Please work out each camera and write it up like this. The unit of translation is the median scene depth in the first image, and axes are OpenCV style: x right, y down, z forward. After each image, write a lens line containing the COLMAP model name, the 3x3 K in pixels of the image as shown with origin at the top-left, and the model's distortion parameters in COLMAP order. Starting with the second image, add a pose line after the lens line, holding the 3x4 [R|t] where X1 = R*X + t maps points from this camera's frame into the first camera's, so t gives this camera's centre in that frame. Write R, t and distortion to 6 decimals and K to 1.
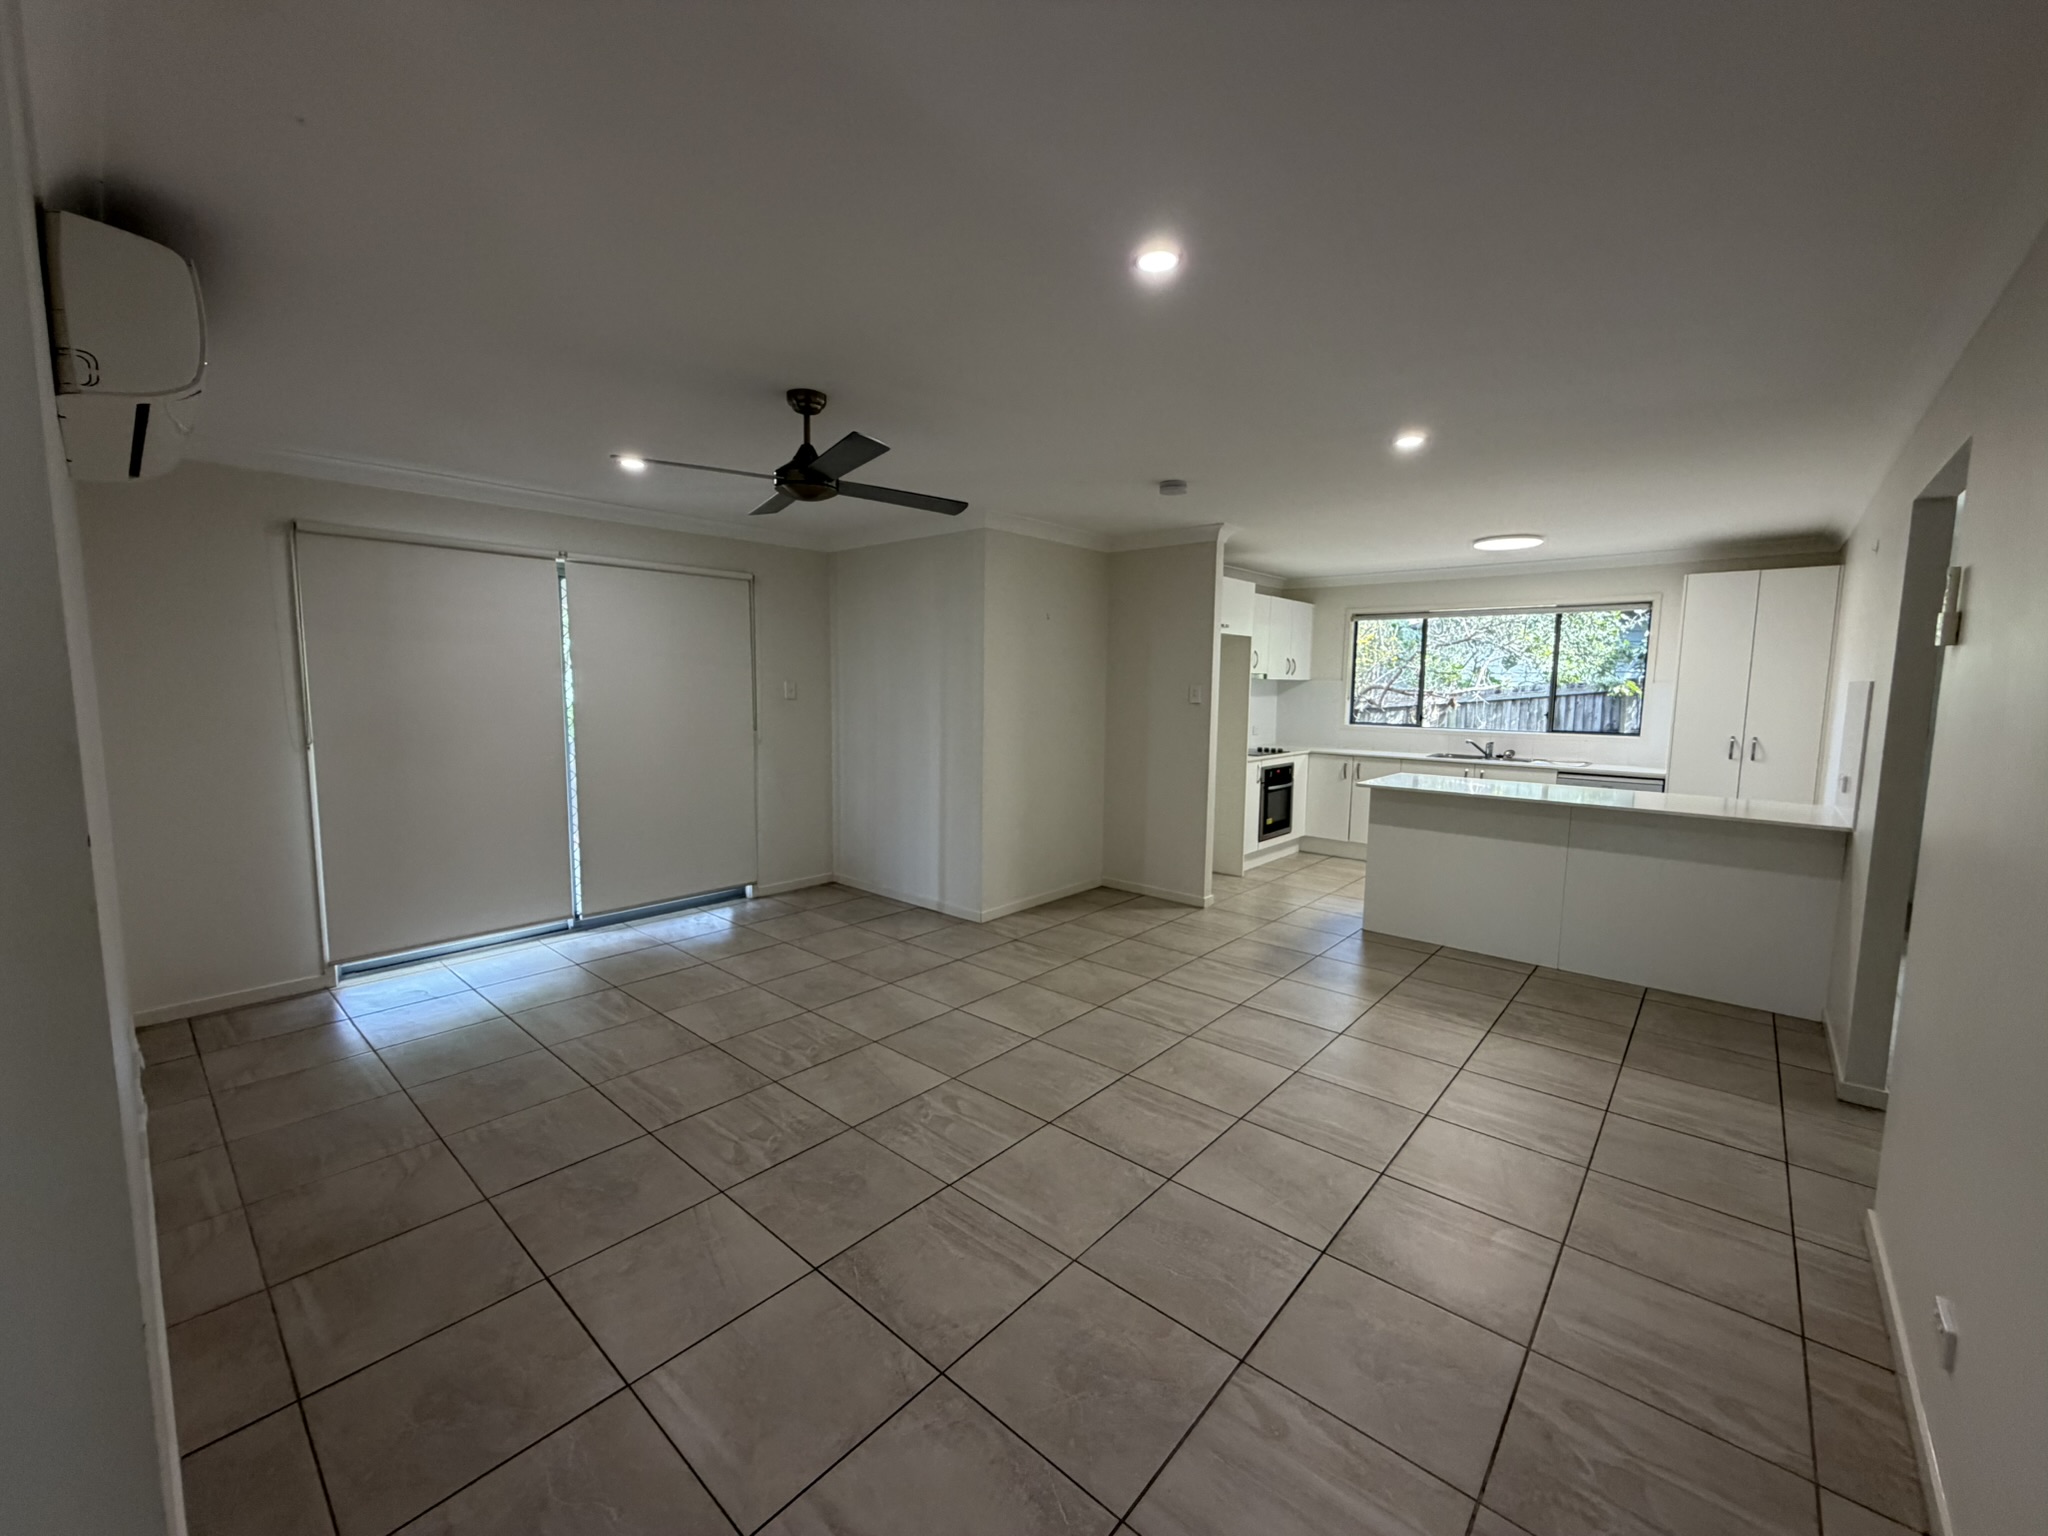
lens RADIAL K [[813.2, 0, 1023.2], [0, 813.2, 769.6], [0, 0, 1]] dist [-0.002883, -0.000538]
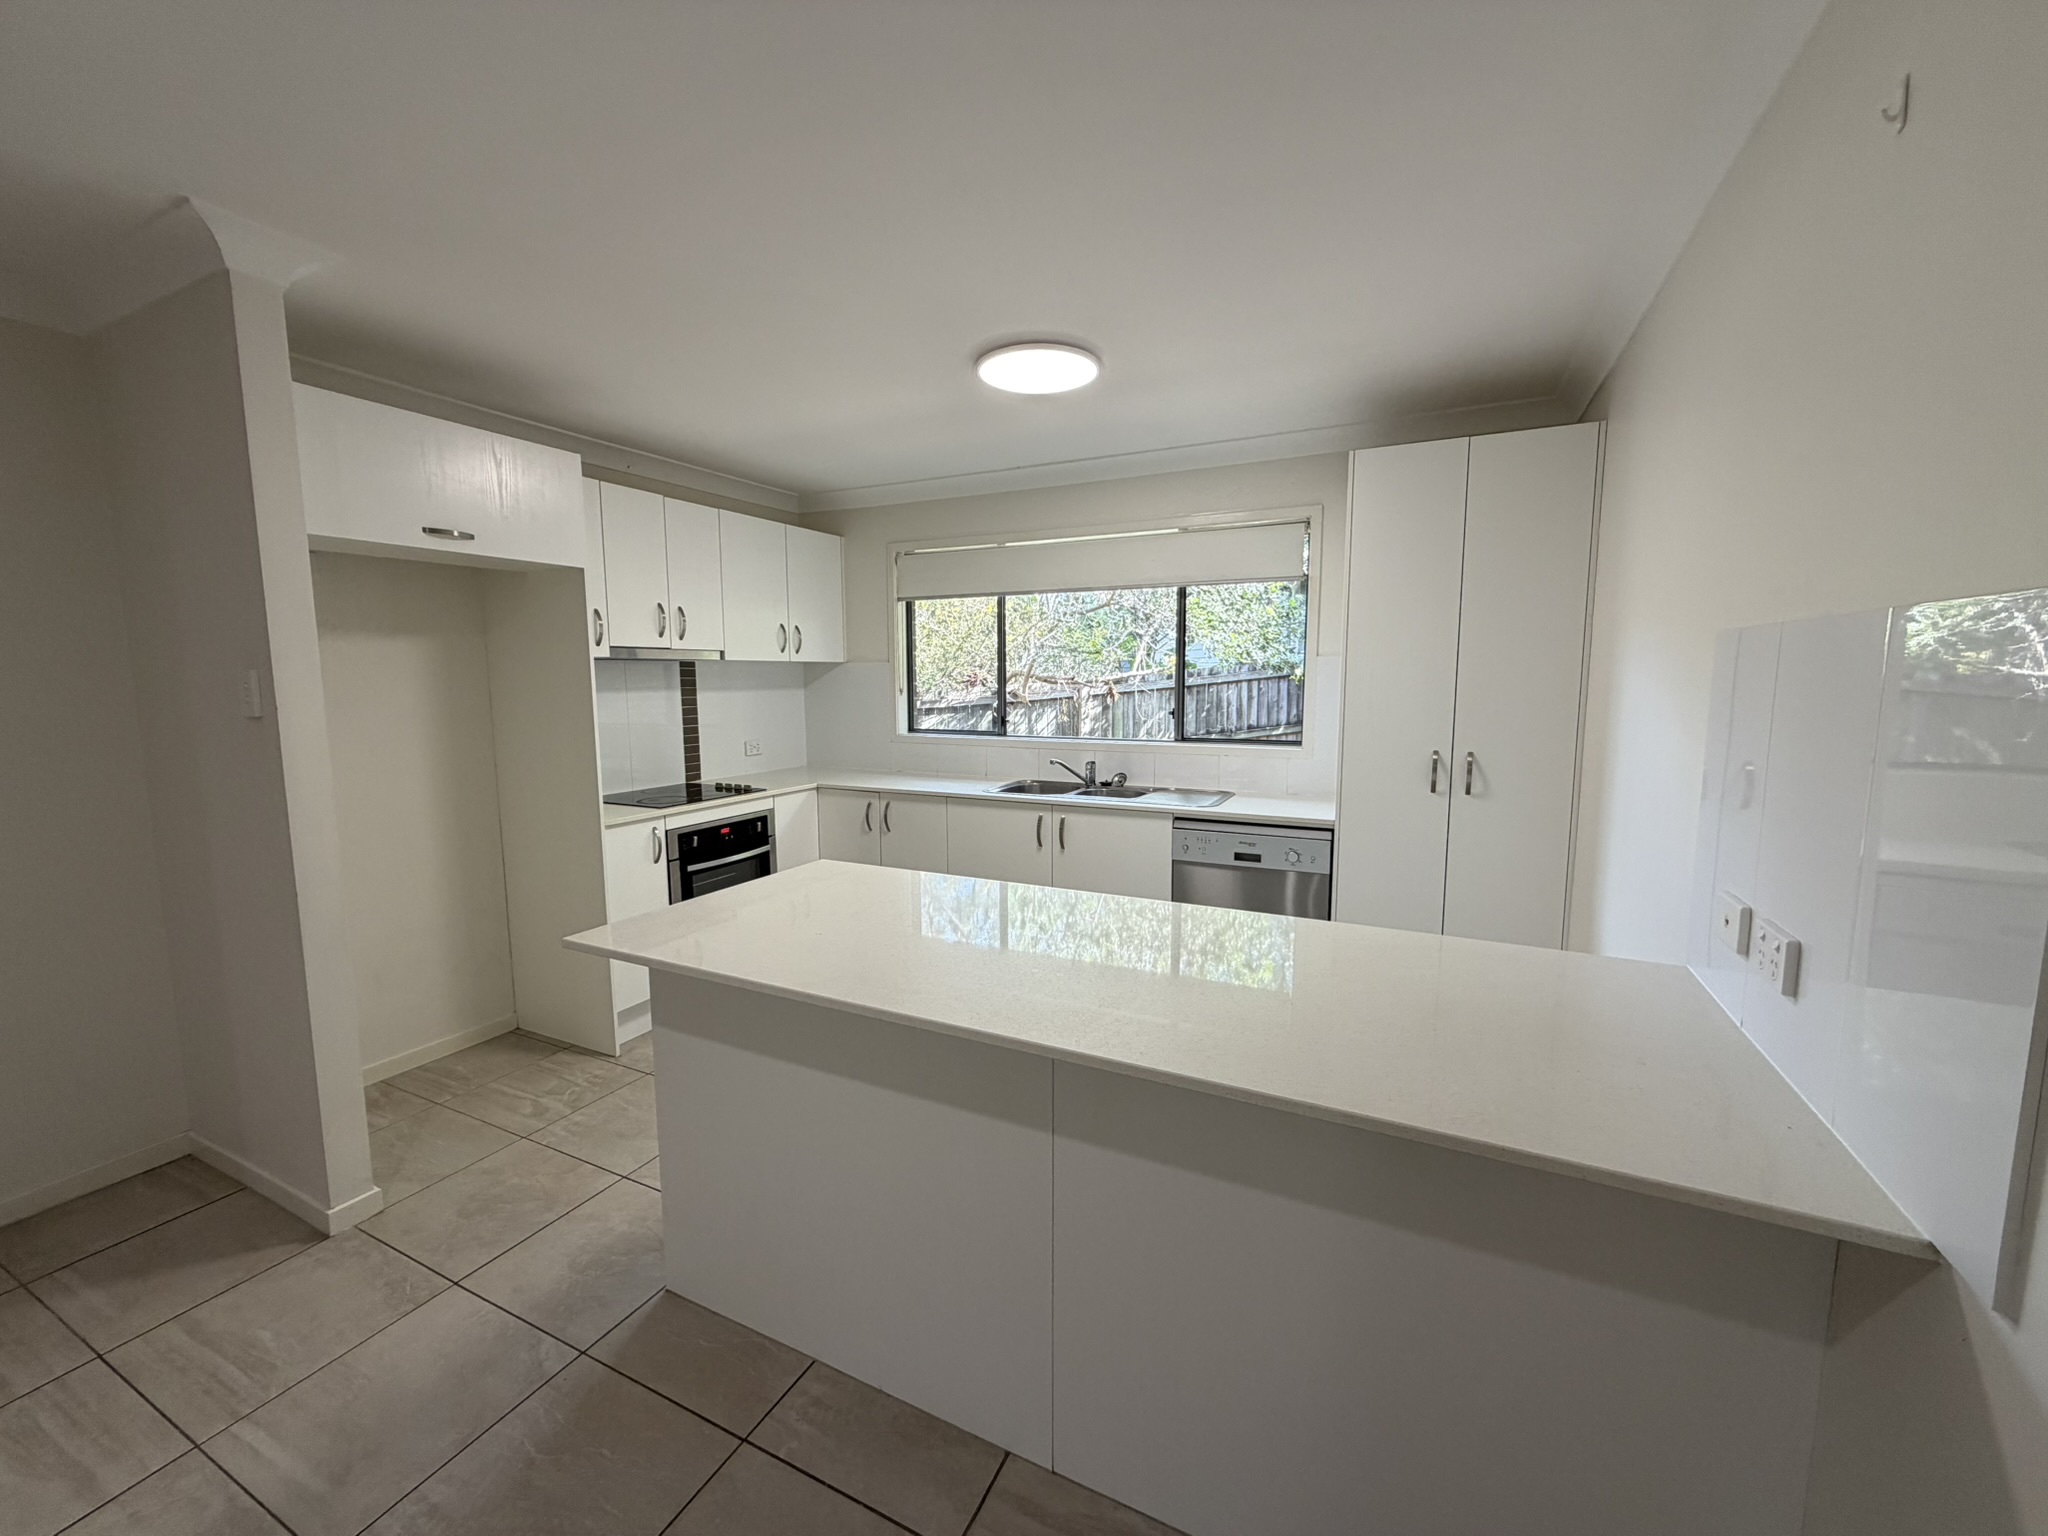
lens RADIAL K [[813.2, 0, 1030.1], [0, 813.2, 763.1], [0, 0, 1]] dist [-0.002883, -0.000538]
pose [[0.963886, -0.044790, 0.262520, 0.355834], [0.044424, 0.998986, 0.007330, -0.036354], [-0.262582, 0.004597, 0.964899, 0.413309]]
